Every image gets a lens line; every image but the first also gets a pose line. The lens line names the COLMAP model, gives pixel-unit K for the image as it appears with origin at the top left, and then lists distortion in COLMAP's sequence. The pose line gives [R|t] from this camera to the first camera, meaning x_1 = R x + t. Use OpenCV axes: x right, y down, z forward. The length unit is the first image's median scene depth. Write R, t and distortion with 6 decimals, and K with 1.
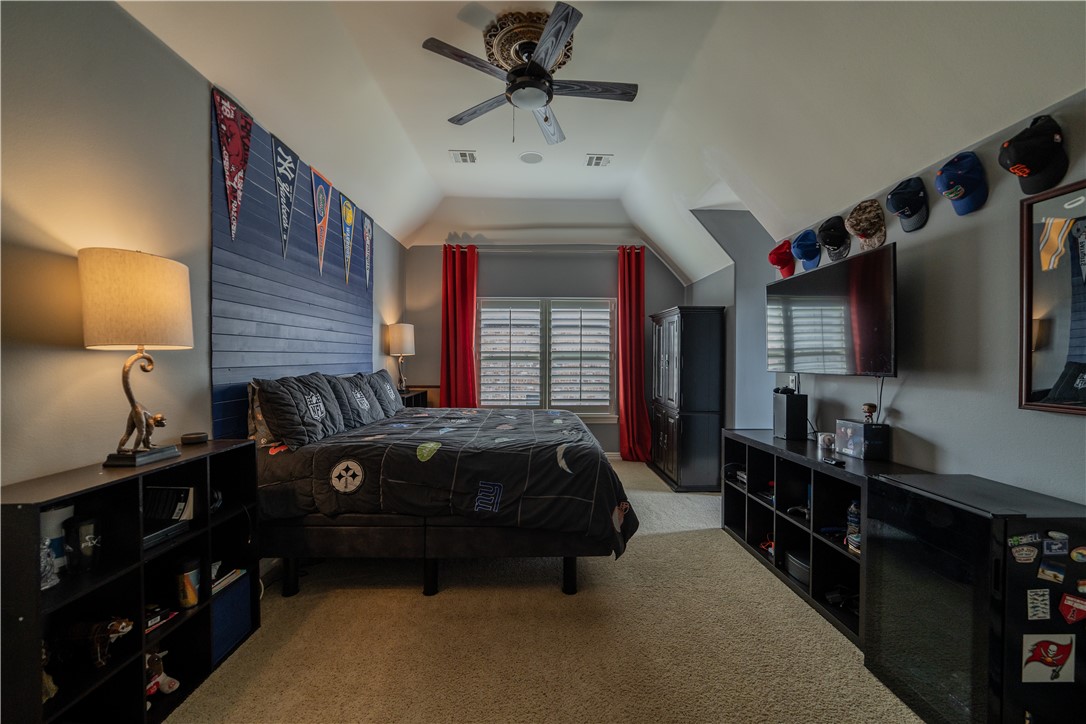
lens RADIAL K [[424.5, 0, 544.8], [0, 424.5, 360.5], [0, 0, 1]] dist [-0.006227, 0.002820]
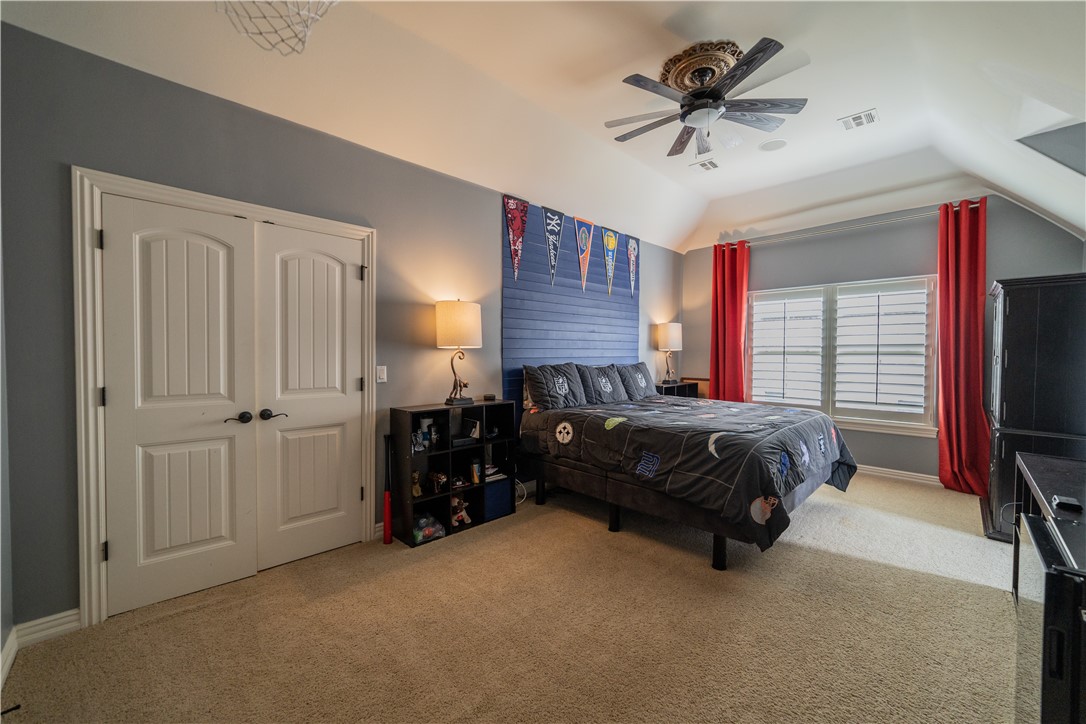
lens RADIAL K [[424.5, 0, 550.9], [0, 424.5, 358.5], [0, 0, 1]] dist [-0.006227, 0.002820]
pose [[0.699889, 0.008684, -0.714199, 0.515848], [-0.004266, 0.999959, 0.007978, 0.003829], [0.714239, -0.002537, 0.699897, -0.060529]]
